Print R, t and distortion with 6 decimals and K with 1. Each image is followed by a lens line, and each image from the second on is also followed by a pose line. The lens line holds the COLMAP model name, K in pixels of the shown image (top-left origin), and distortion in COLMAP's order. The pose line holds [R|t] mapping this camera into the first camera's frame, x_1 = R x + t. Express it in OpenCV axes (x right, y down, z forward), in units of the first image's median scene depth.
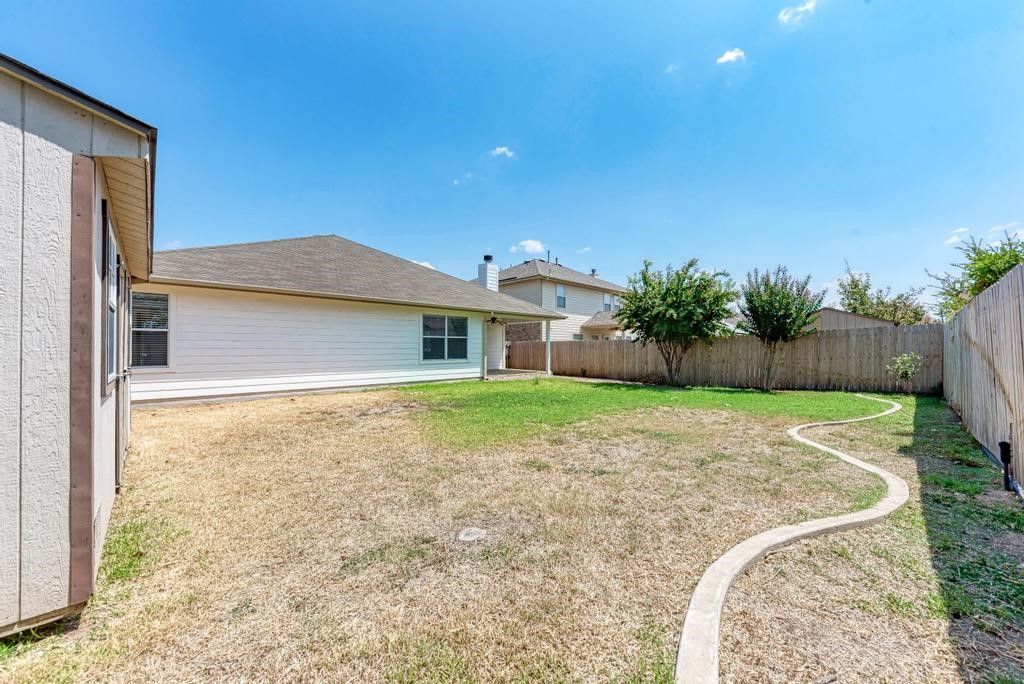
lens RADIAL K [[382.4, 0, 512.7], [0, 382.4, 341.4], [0, 0, 1]] dist [0.000295, -0.000278]
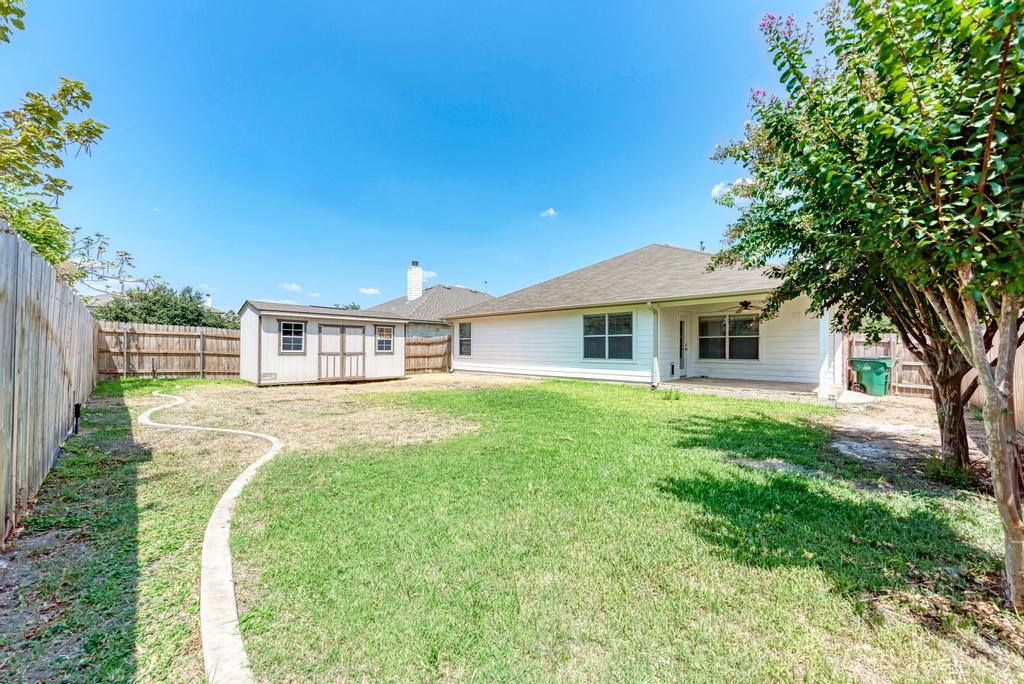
lens RADIAL K [[382.4, 0, 511.4], [0, 382.4, 342.1], [0, 0, 1]] dist [0.000295, -0.000278]
pose [[0.011160, -0.016554, -0.999801, 0.790629], [0.015616, 0.999744, -0.016378, 0.016964], [0.999816, -0.015431, 0.011416, 0.756219]]
